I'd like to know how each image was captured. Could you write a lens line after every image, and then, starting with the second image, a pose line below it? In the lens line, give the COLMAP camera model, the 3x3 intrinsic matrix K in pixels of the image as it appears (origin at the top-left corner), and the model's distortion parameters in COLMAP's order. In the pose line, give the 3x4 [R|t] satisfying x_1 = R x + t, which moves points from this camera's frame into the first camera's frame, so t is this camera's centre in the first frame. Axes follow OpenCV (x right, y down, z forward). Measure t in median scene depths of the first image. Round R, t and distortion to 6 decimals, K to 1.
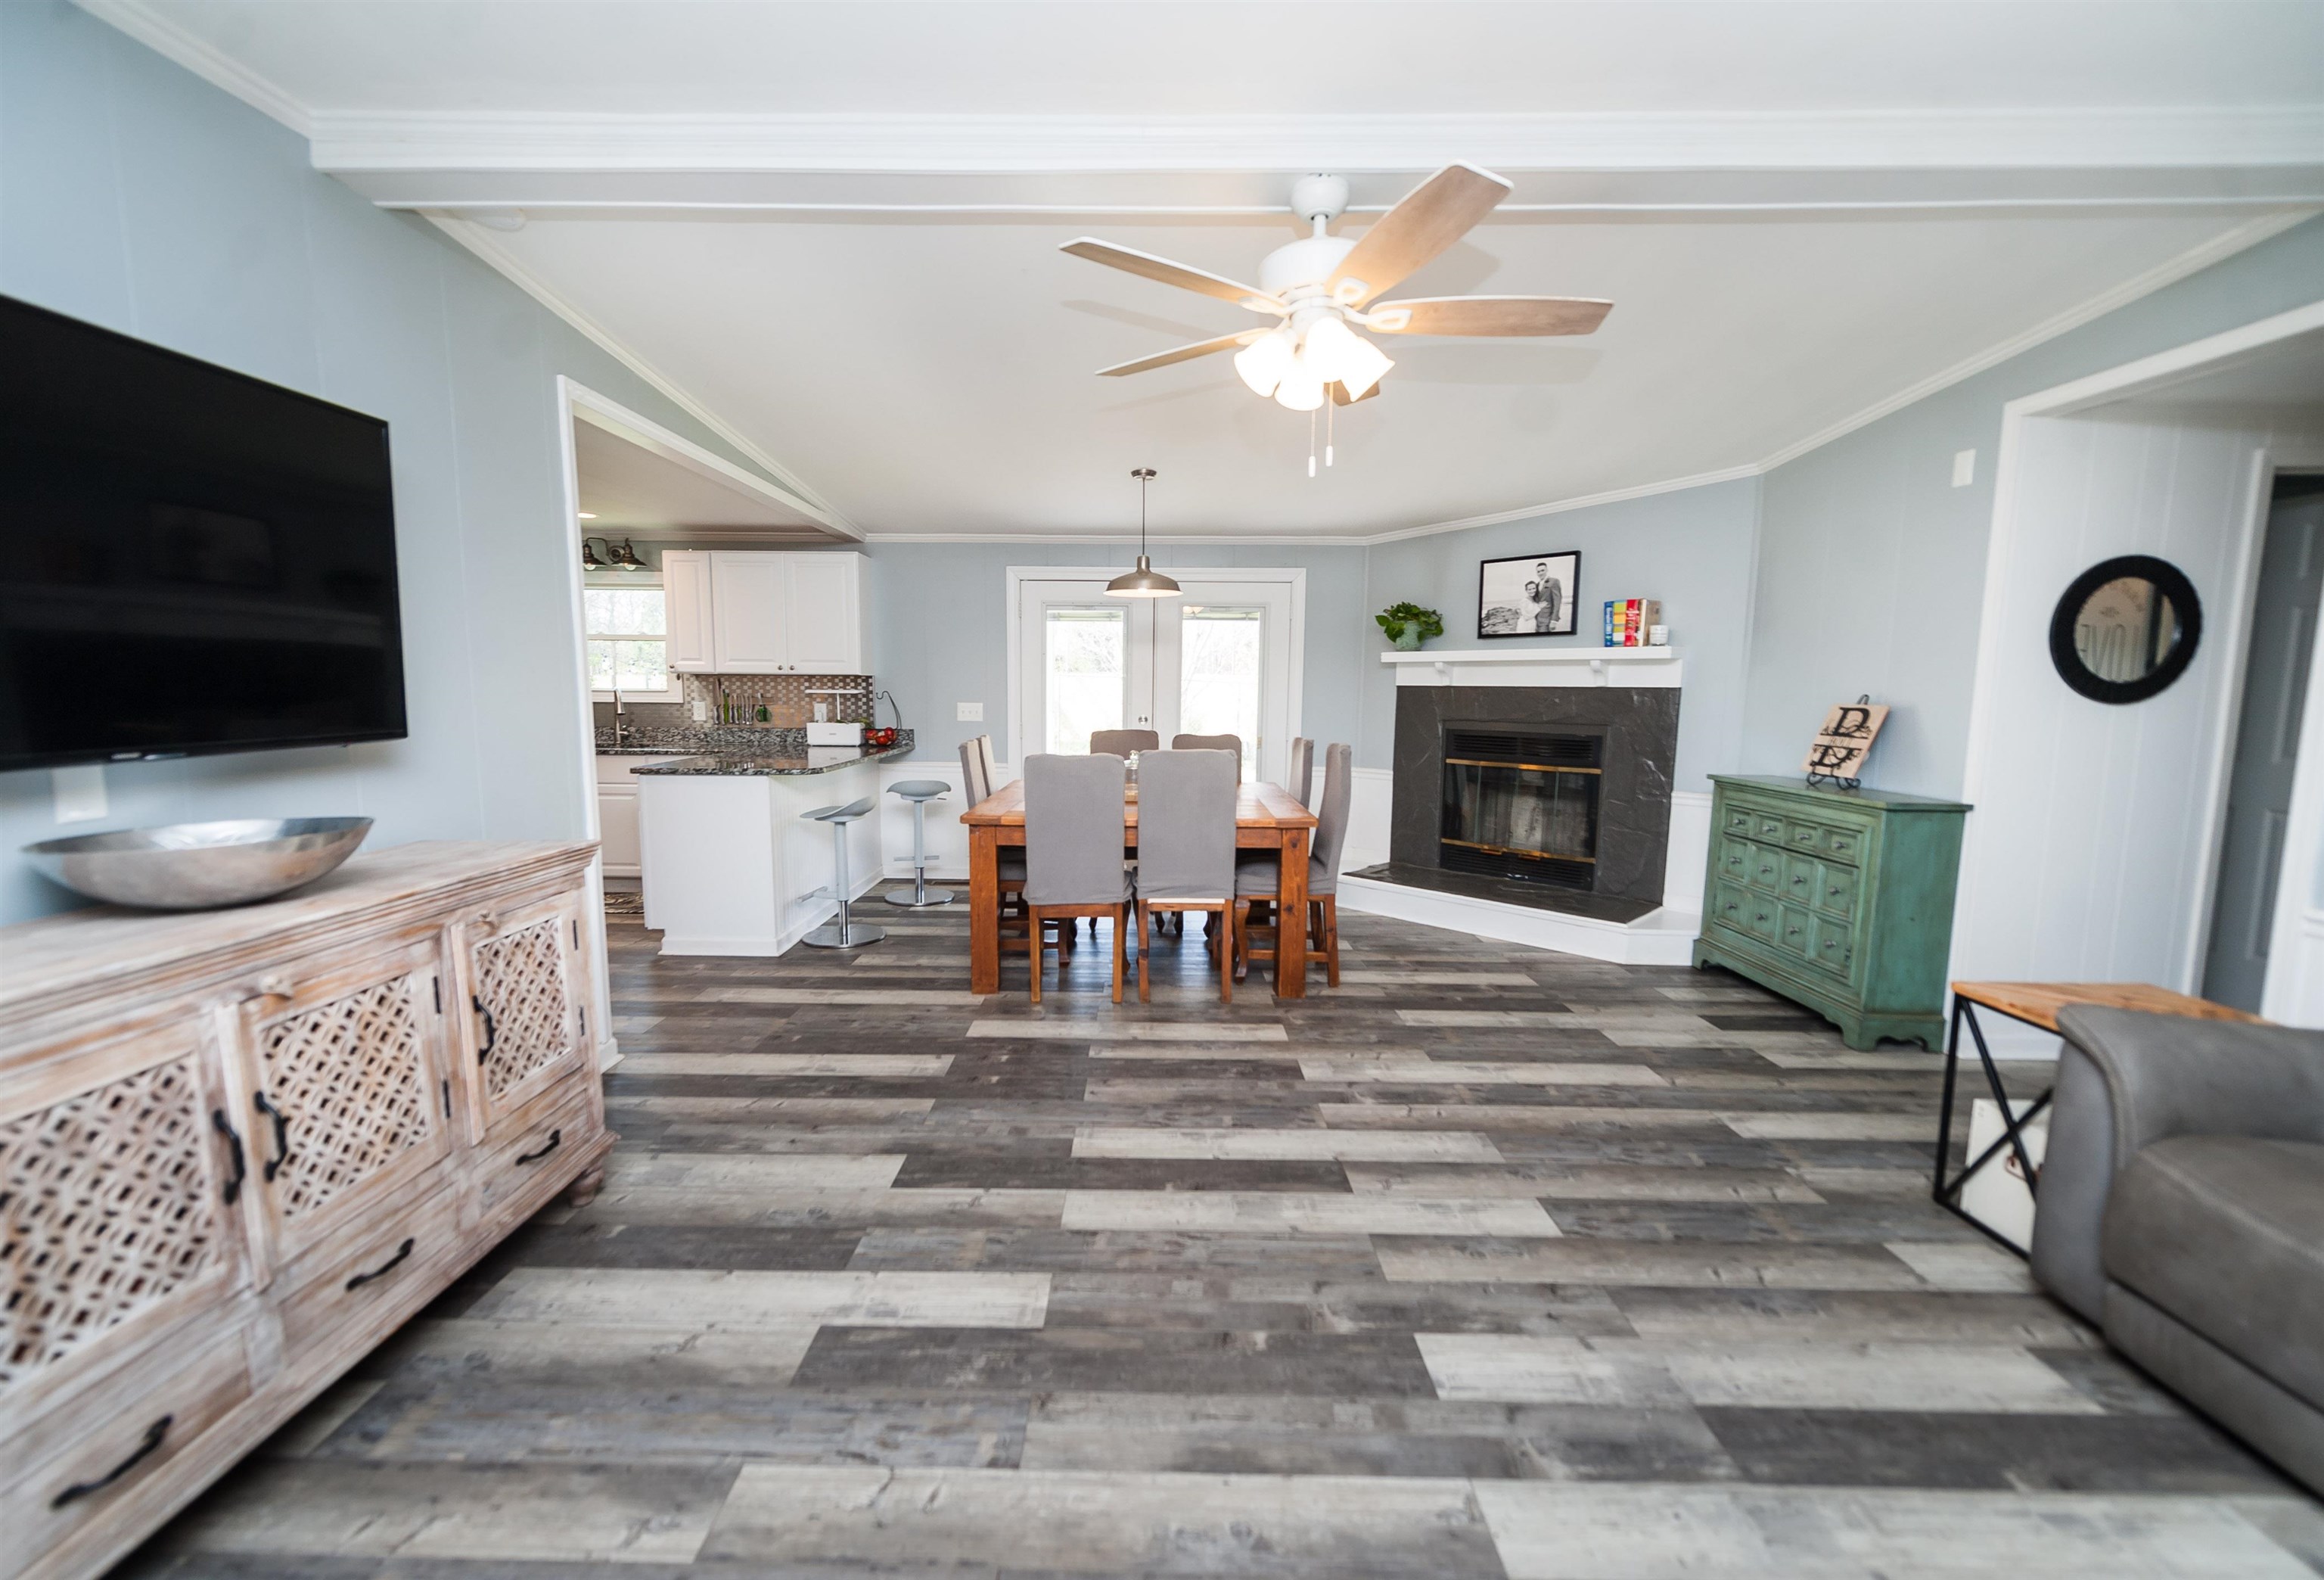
lens RADIAL K [[946.8, 0, 1136.5], [0, 946.8, 798.7], [0, 0, 1]] dist [0.010015, -0.005211]
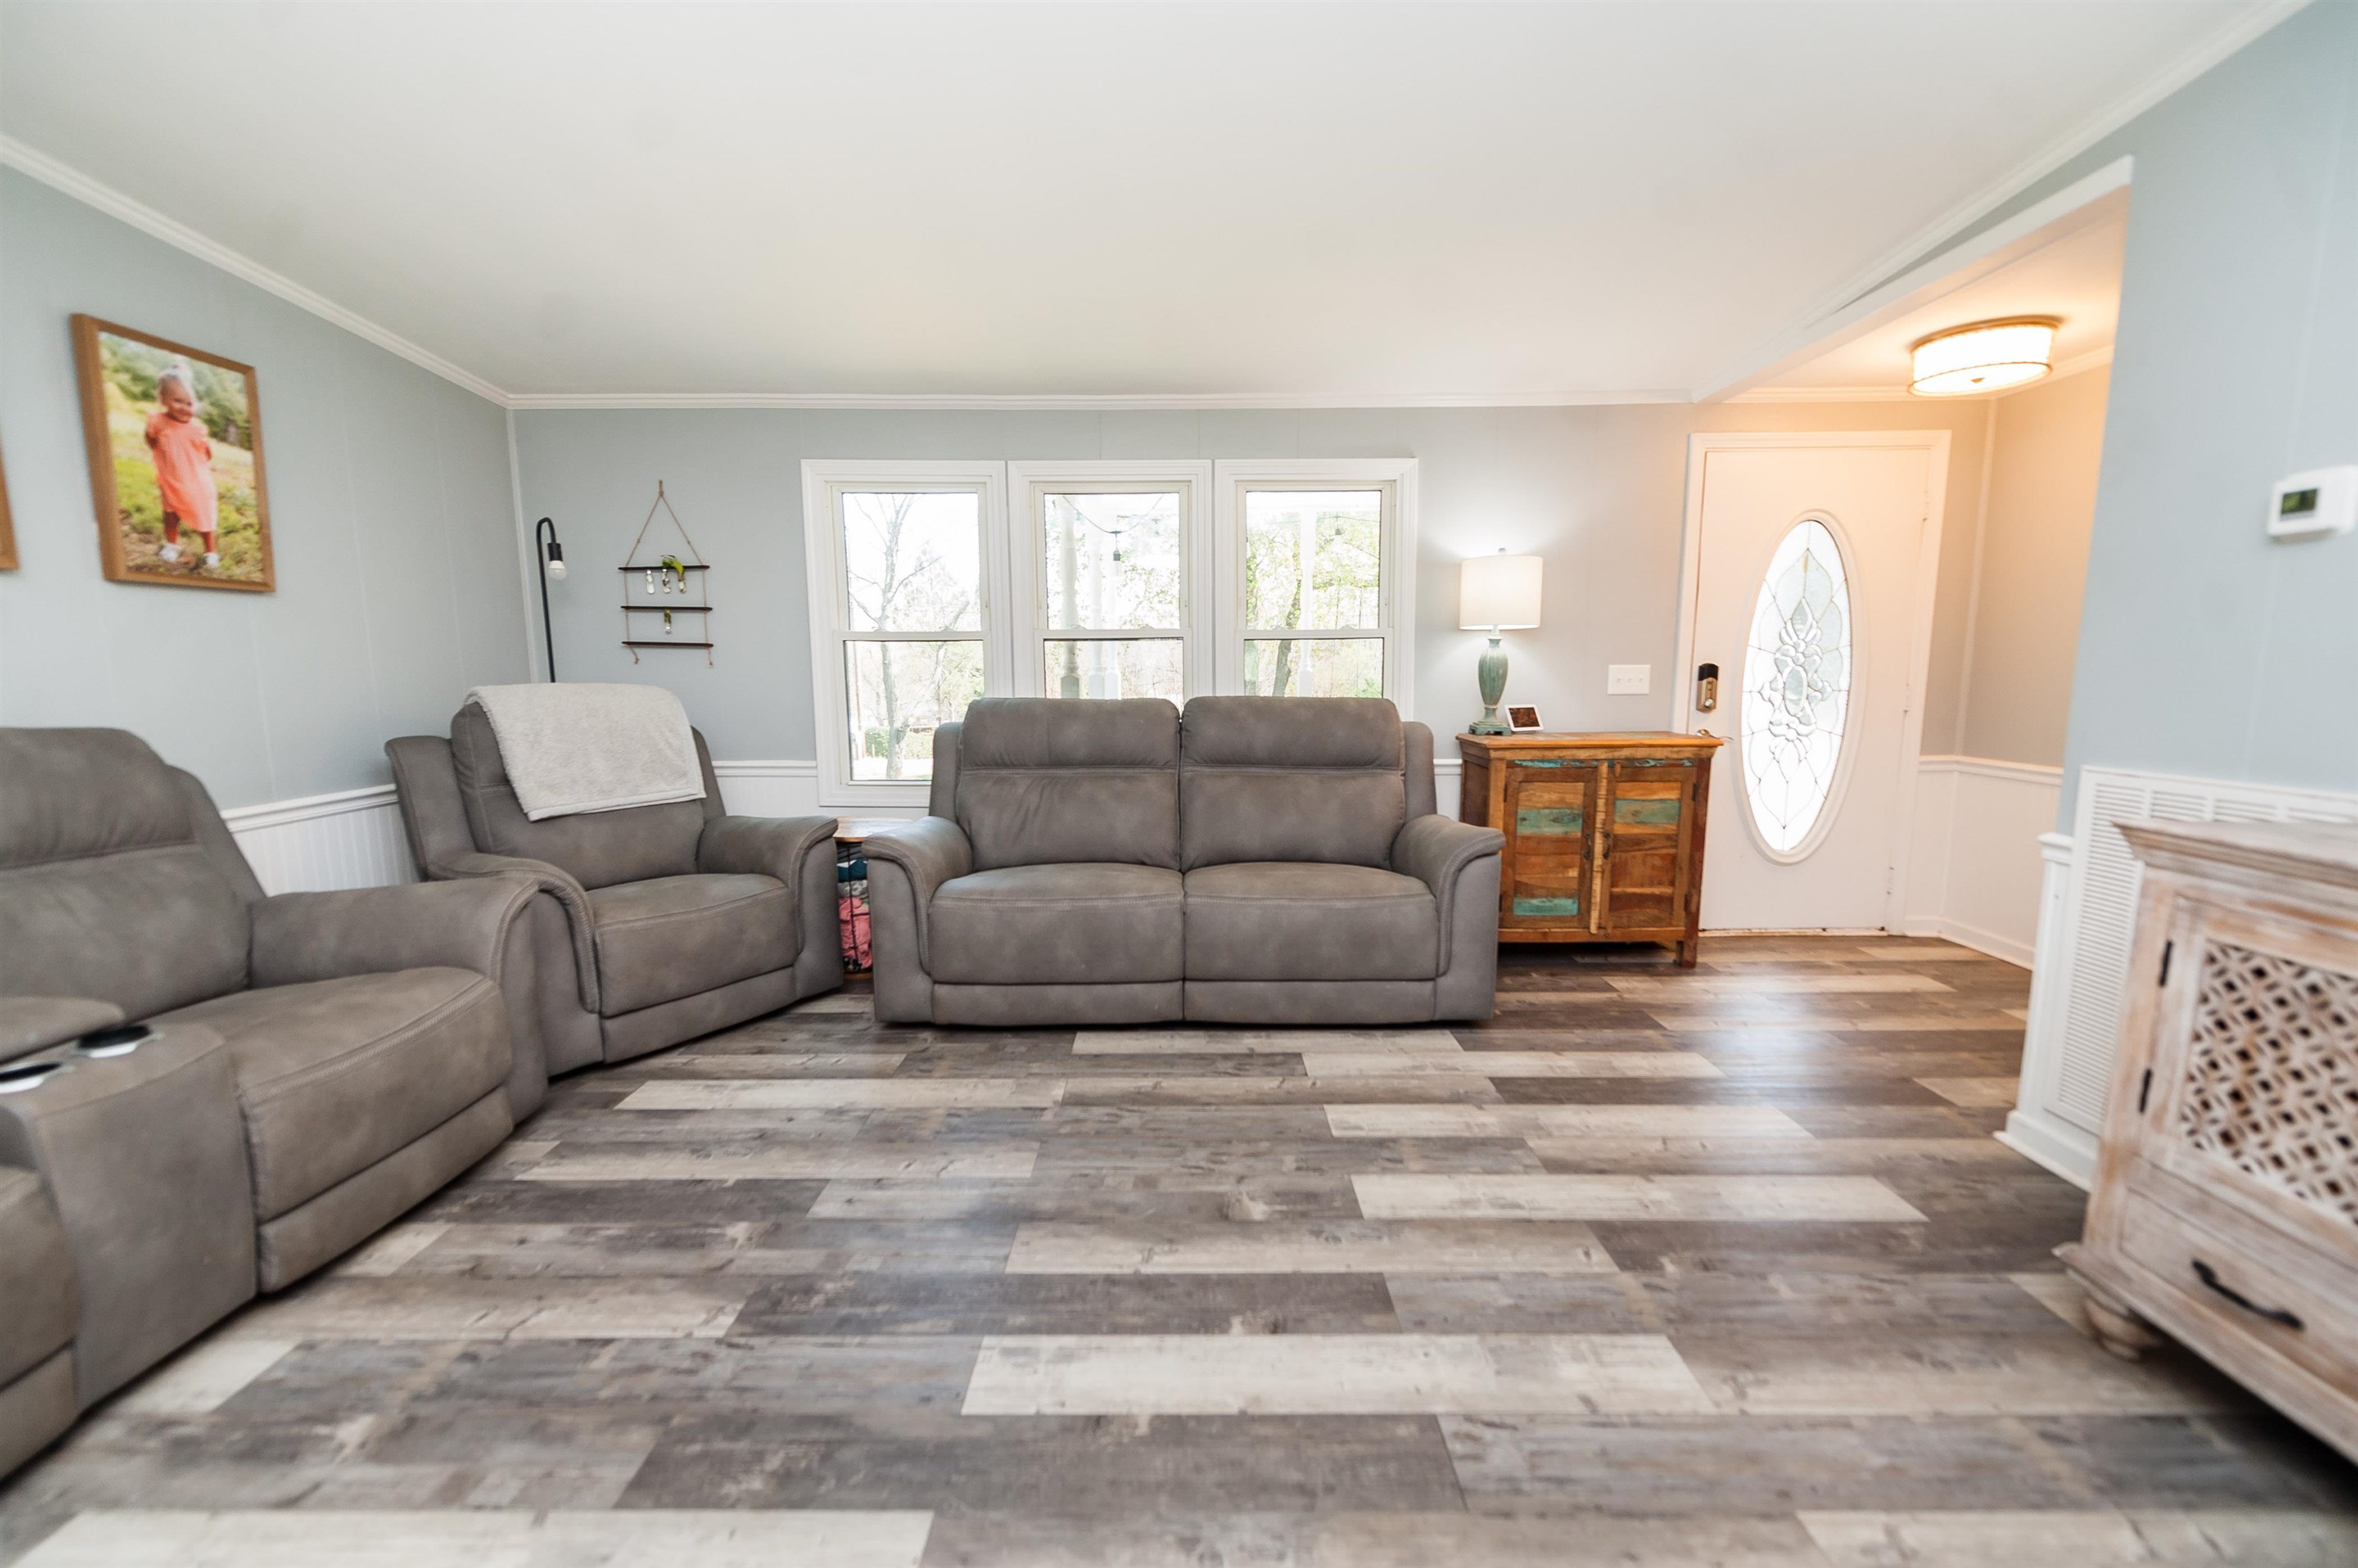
lens RADIAL K [[956.3, 0, 1180.7], [0, 956.3, 792.5], [0, 0, 1]] dist [0.010689, -0.004985]
pose [[-0.999926, -0.001267, -0.012079, 0.096693], [-0.004185, 0.969581, 0.244735, -0.075649], [0.011402, 0.244768, -0.969515, 1.092394]]
